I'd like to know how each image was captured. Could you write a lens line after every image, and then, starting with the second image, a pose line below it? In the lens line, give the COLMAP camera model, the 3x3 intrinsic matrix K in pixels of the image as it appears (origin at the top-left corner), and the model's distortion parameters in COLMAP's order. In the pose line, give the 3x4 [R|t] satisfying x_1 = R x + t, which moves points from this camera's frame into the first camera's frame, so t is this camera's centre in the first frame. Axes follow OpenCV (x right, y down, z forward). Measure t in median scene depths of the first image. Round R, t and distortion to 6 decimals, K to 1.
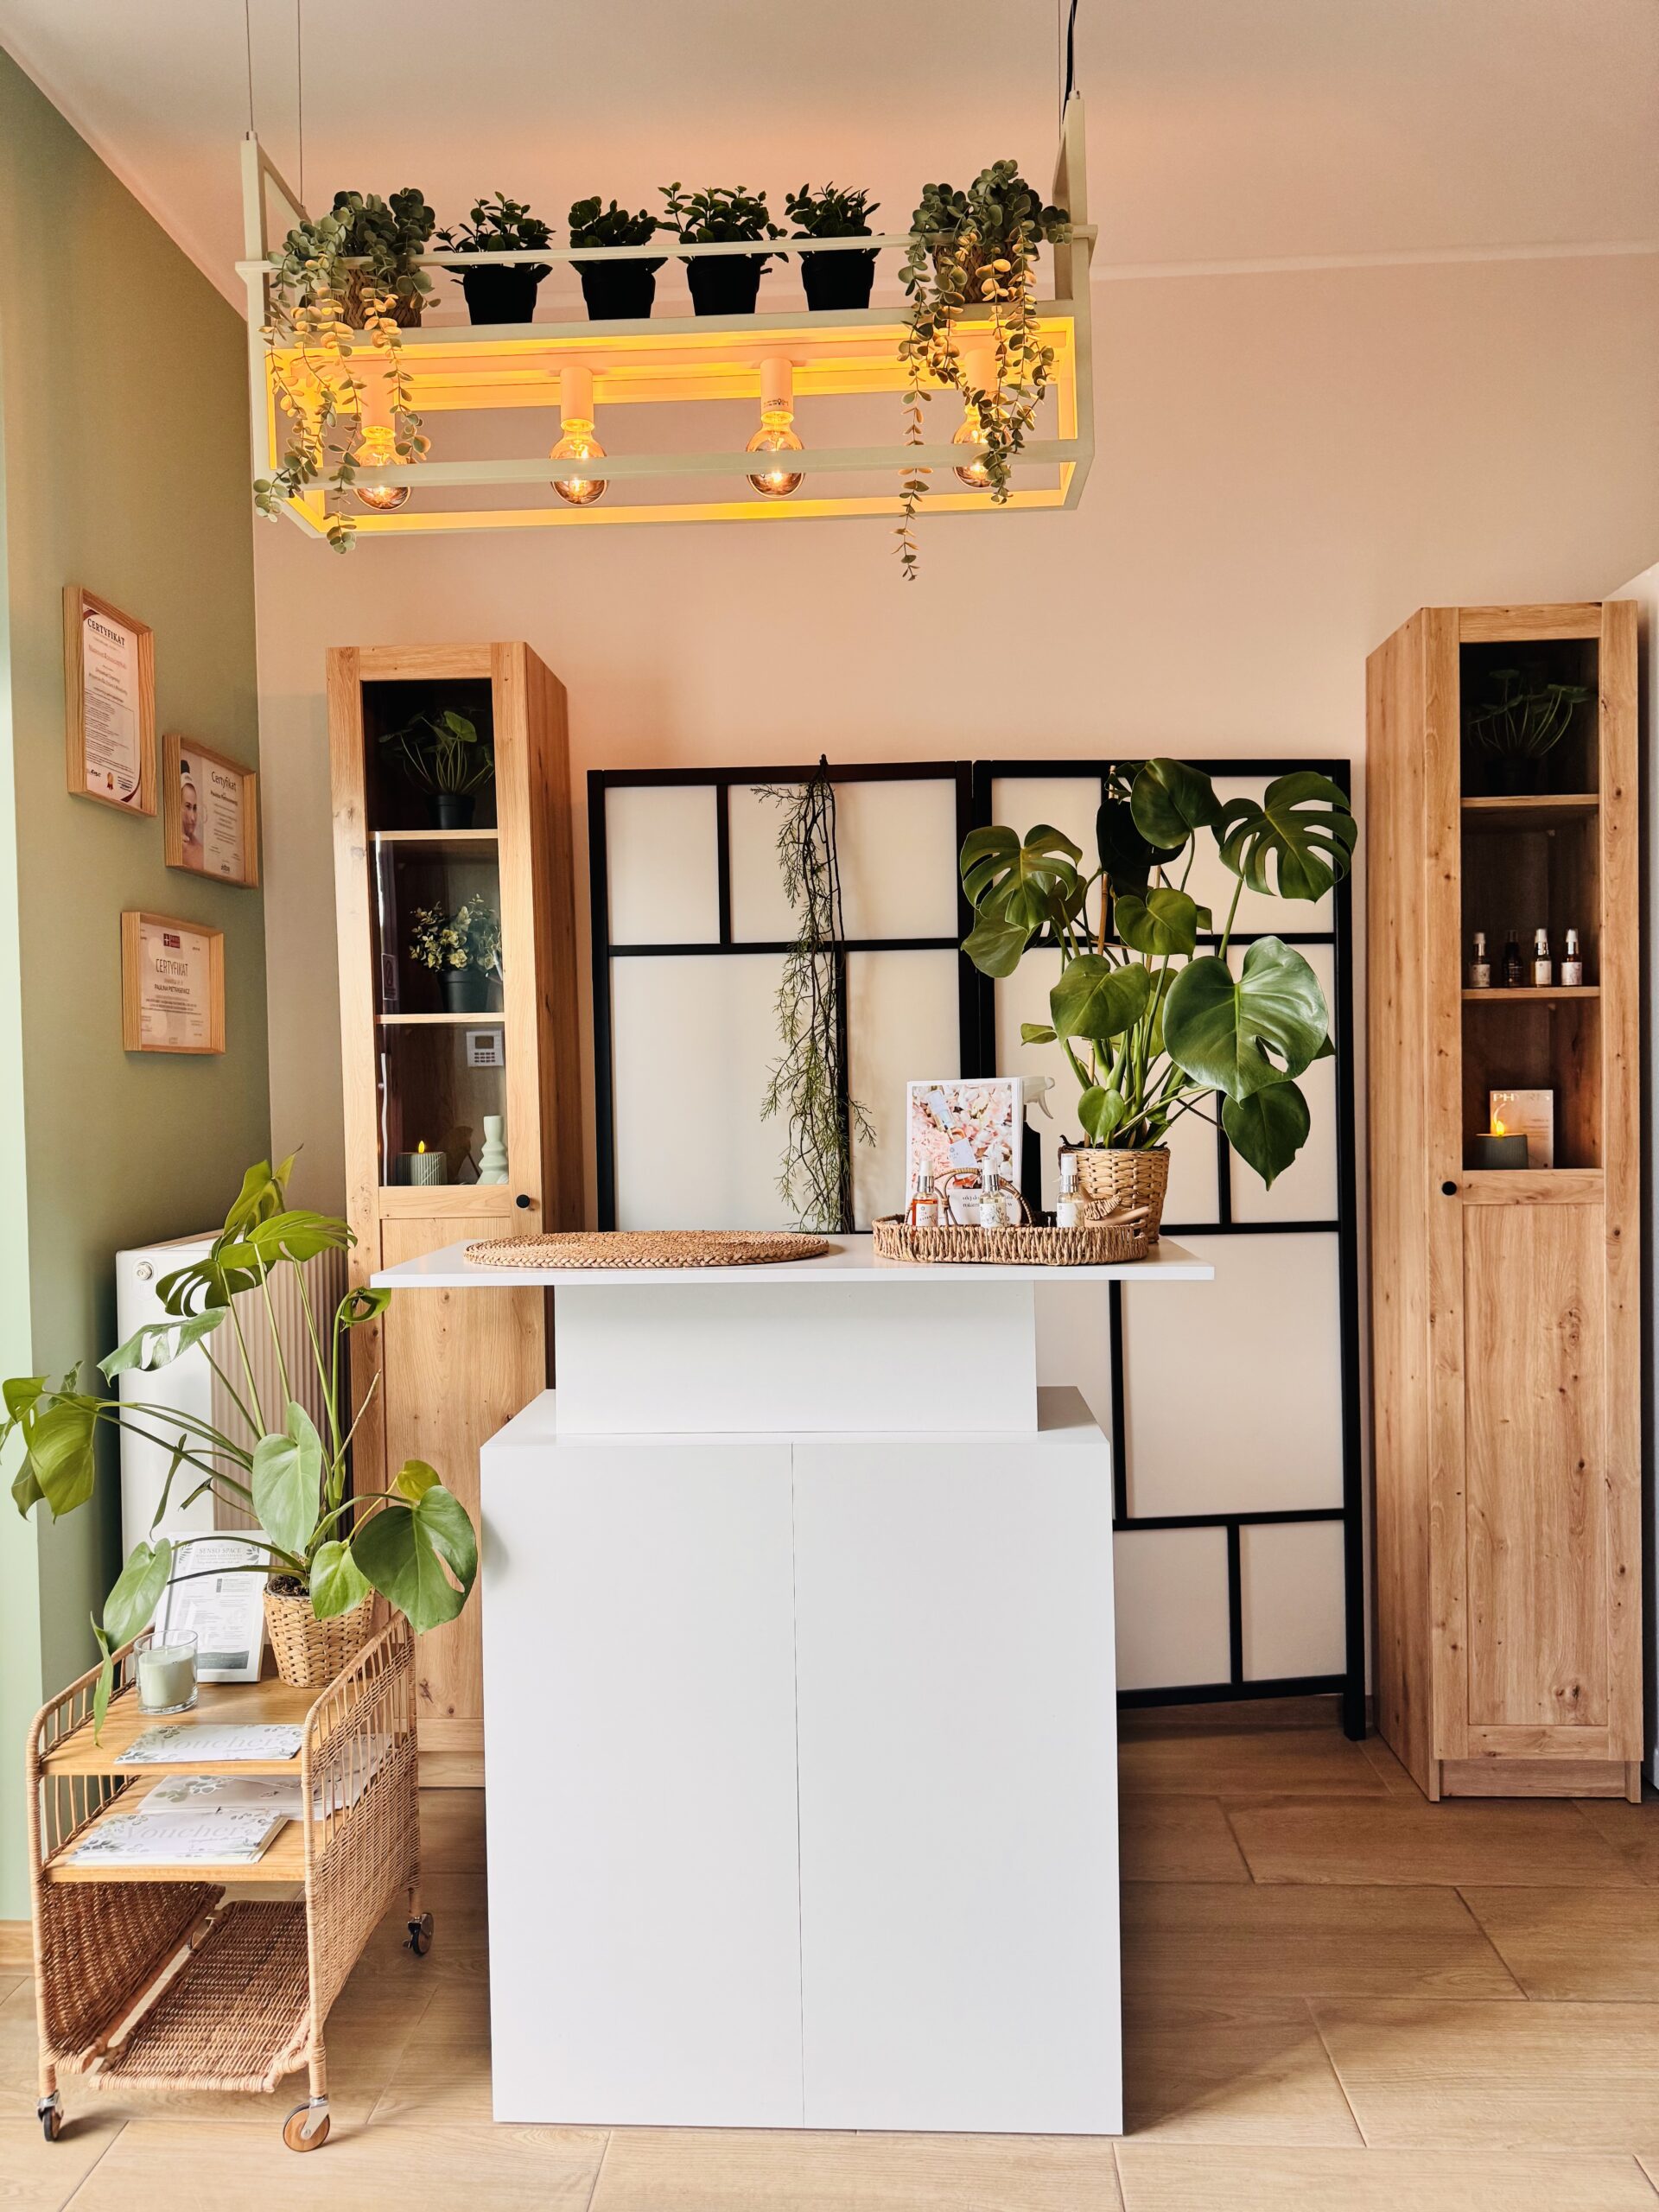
lens RADIAL K [[1583.9, 0, 824.3], [0, 1583.9, 1102.2], [0, 0, 1]] dist [0.102245, -0.088407]
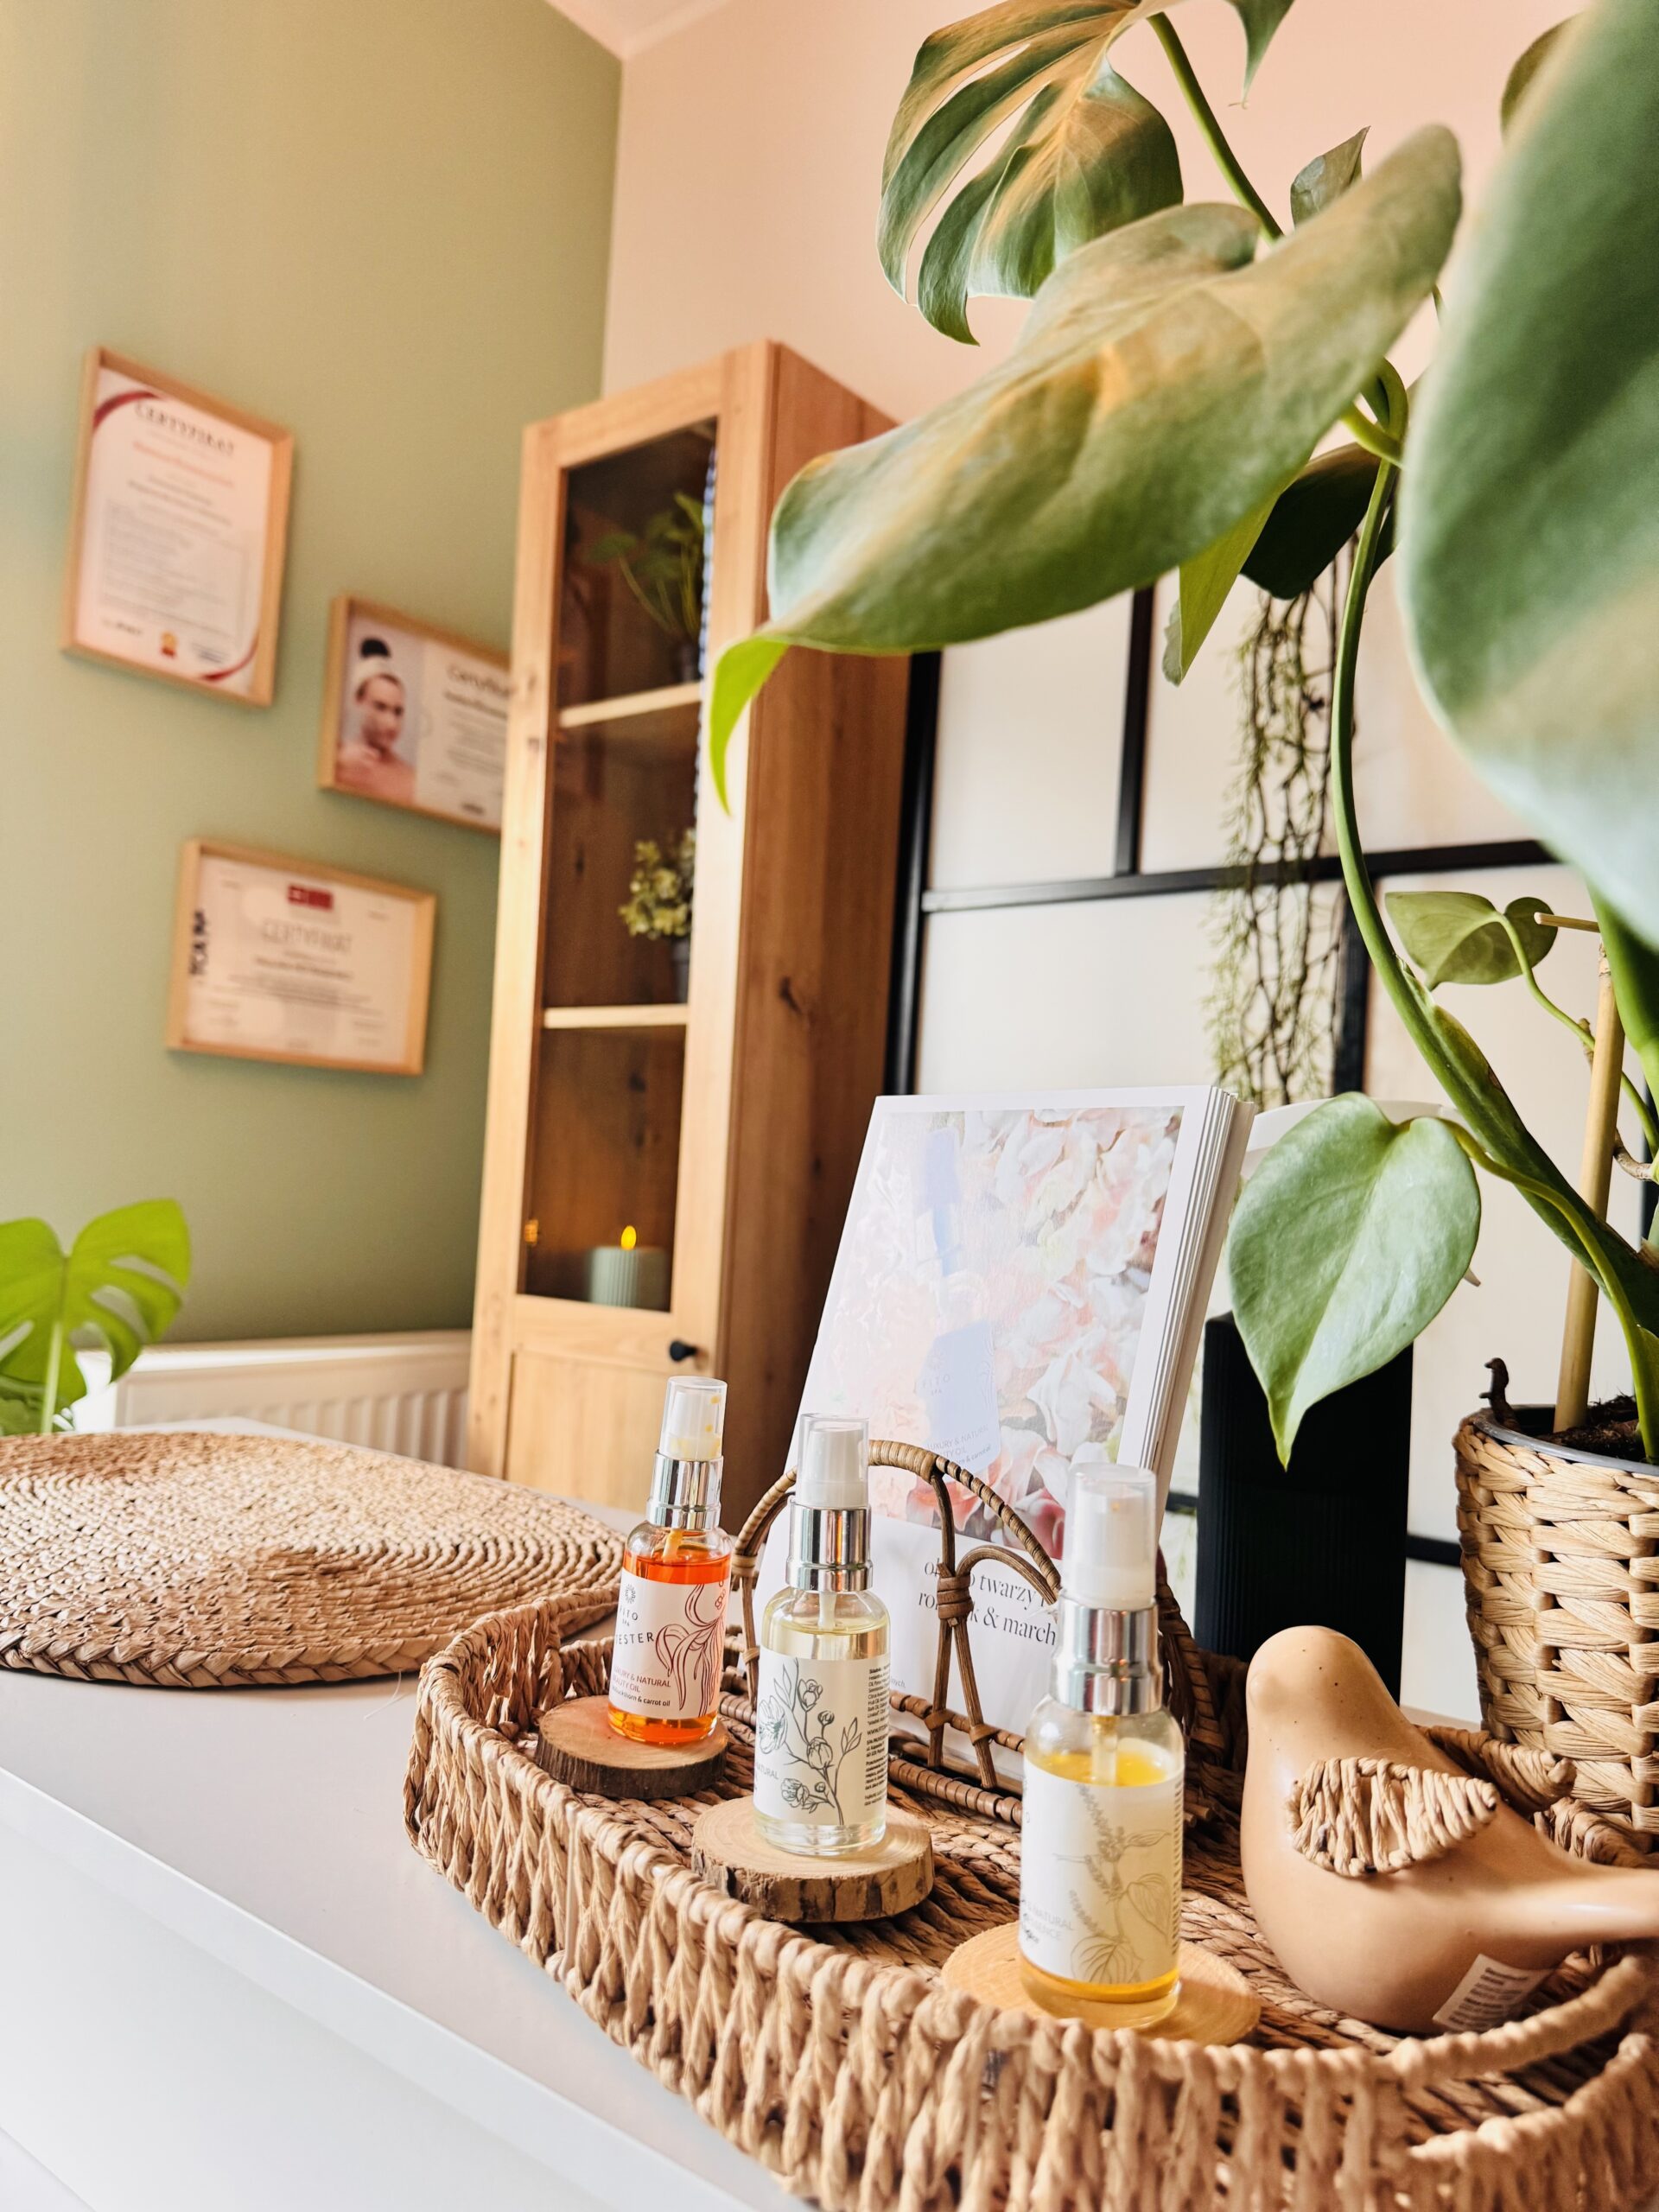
lens RADIAL K [[1583.9, 0, 824.3], [0, 1583.9, 1102.2], [0, 0, 1]] dist [0.102245, -0.088407]
pose [[0.807658, 0.033846, -0.588679, 0.162555], [-0.078646, 0.995615, -0.050658, 0.002069], [0.584383, 0.087212, 0.806778, 0.582672]]
